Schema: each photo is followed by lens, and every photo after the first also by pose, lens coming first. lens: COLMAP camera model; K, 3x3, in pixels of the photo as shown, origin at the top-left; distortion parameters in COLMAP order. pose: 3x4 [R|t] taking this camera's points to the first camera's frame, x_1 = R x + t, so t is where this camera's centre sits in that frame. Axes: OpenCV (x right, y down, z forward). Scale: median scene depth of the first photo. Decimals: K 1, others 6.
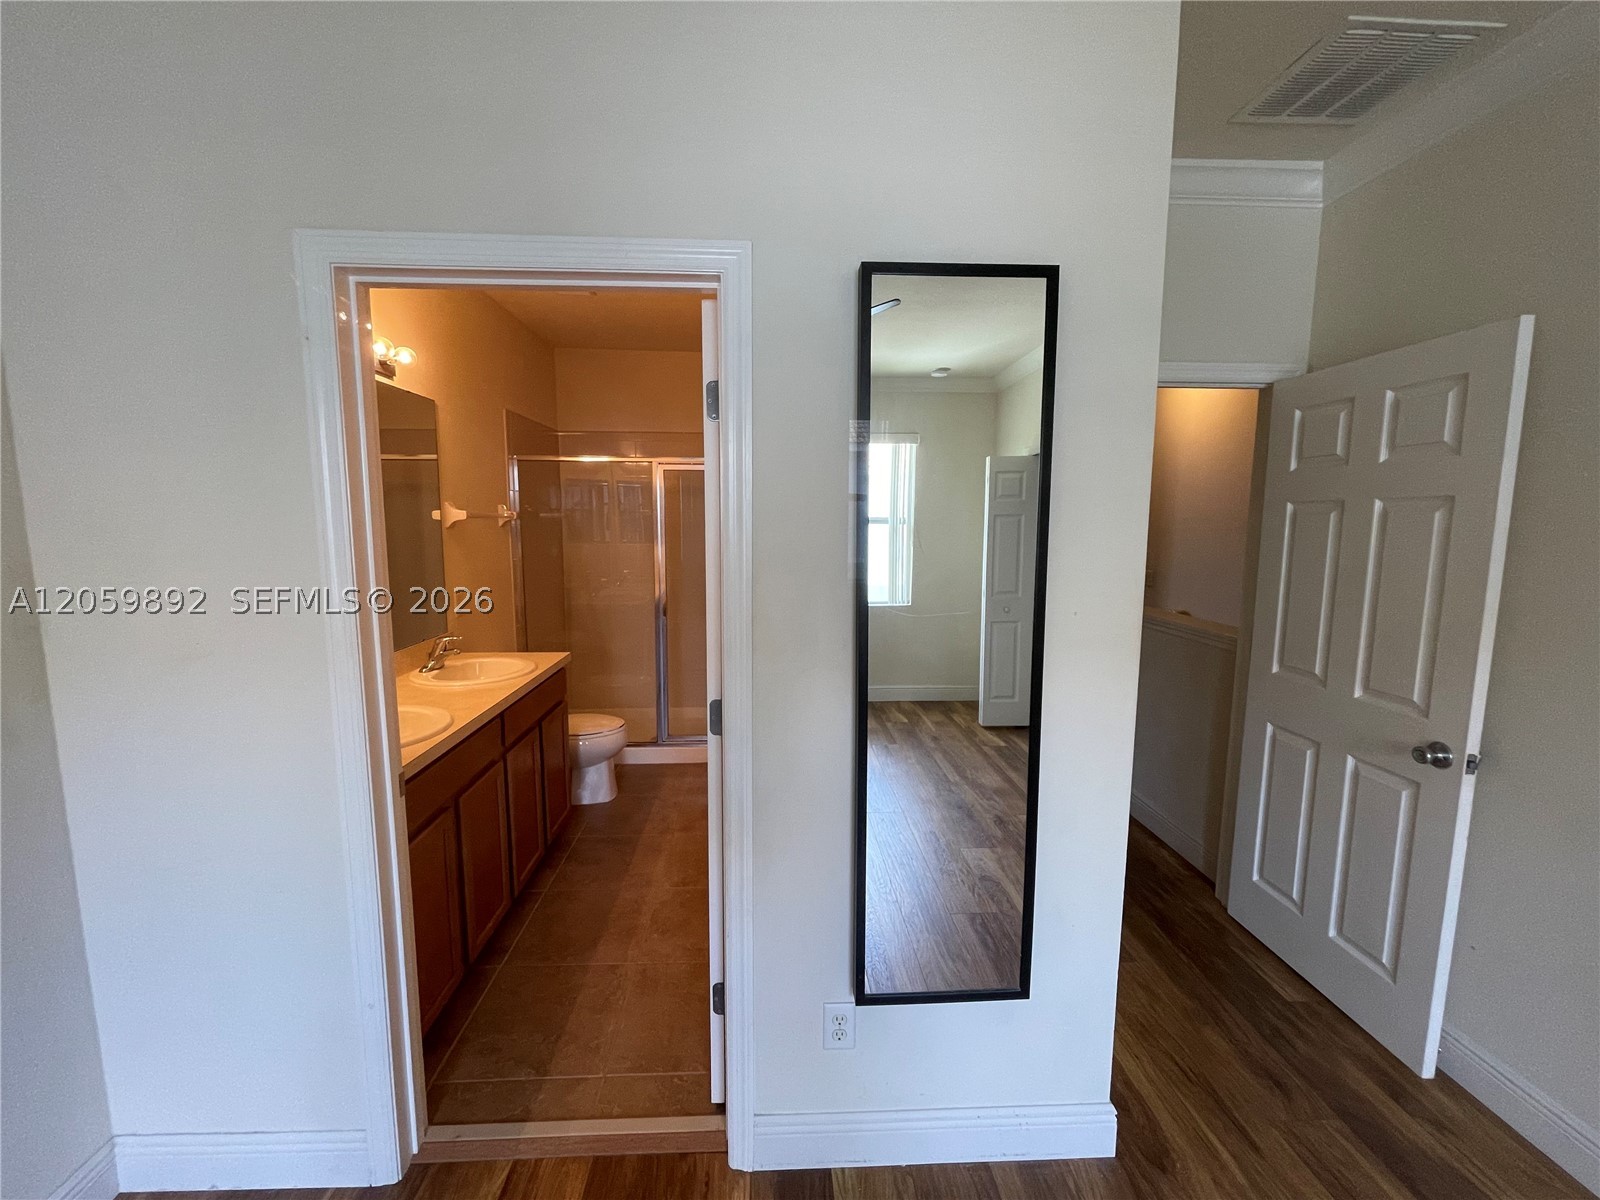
lens RADIAL K [[641.4, 0, 795.8], [0, 641.4, 594.6], [0, 0, 1]] dist [-0.000445, -0.000117]
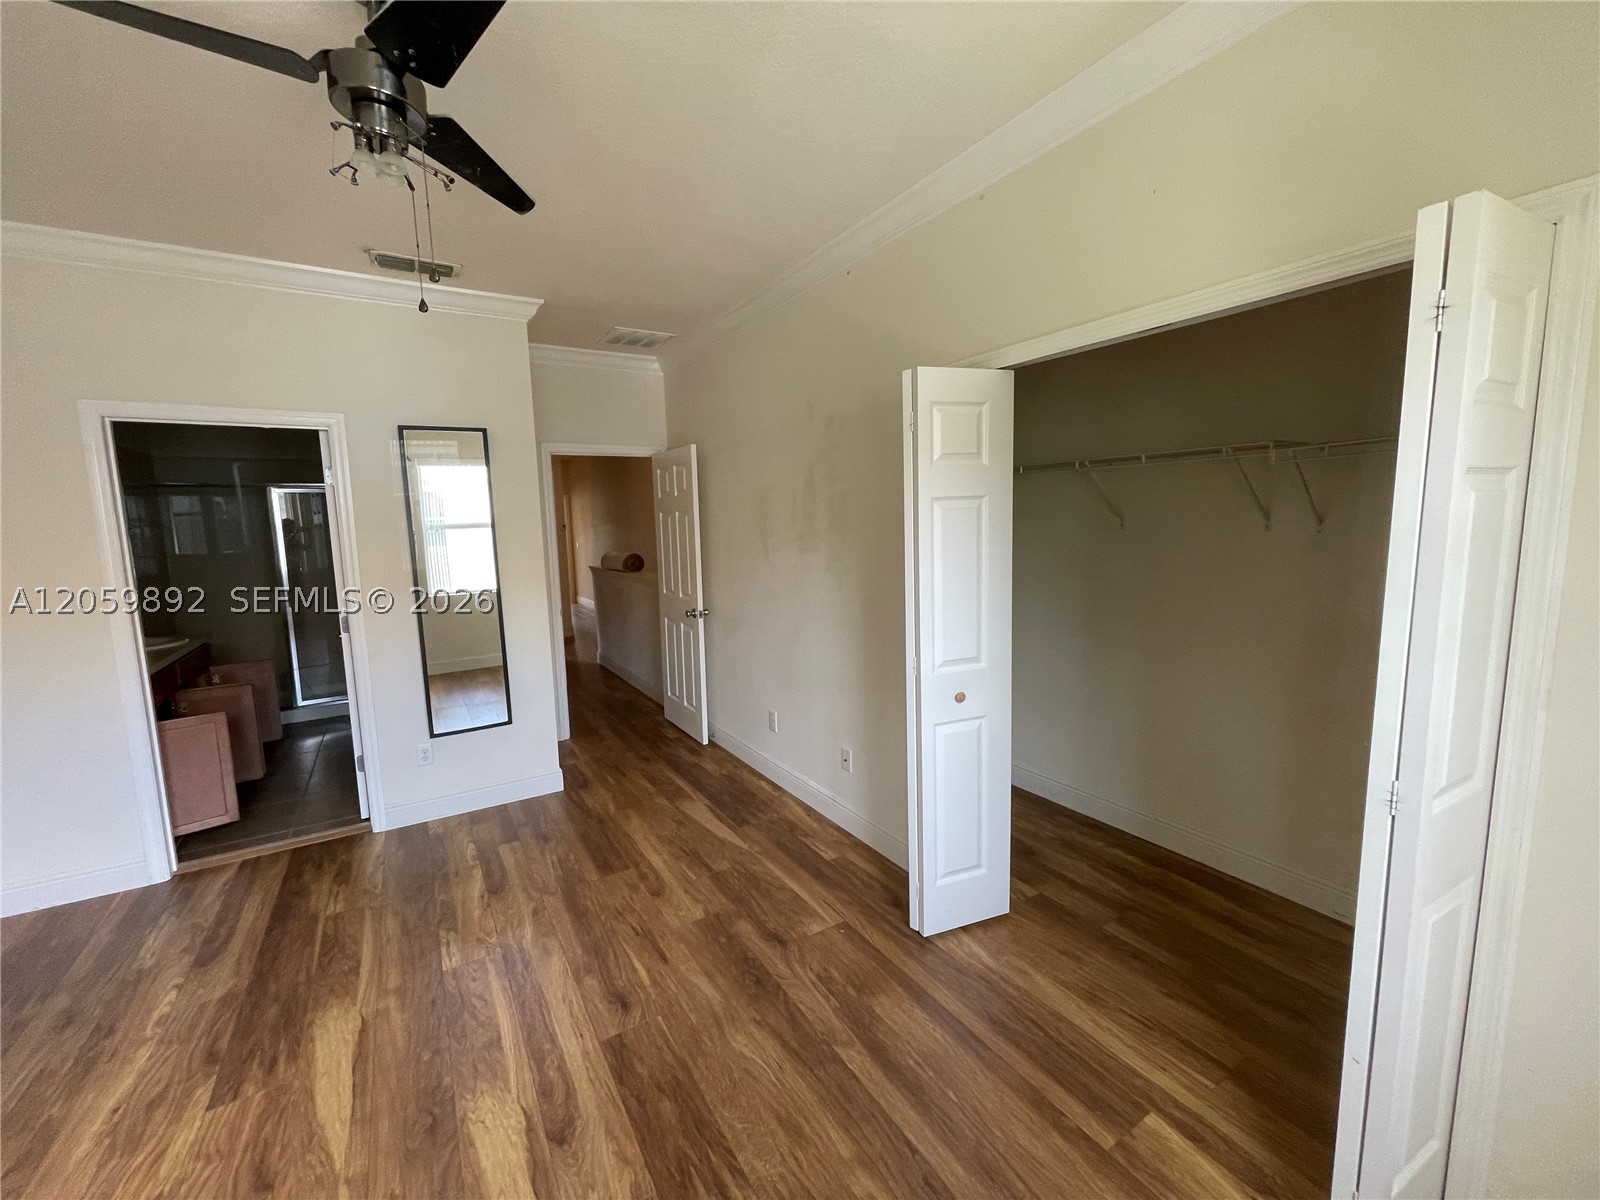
lens RADIAL K [[641.4, 0, 795.8], [0, 641.4, 594.6], [0, 0, 1]] dist [-0.000445, -0.000117]
pose [[0.882633, -0.082339, 0.462796, 0.203252], [0.081121, 0.996449, 0.022572, 0.158287], [-0.463010, 0.017620, 0.886178, -1.464097]]
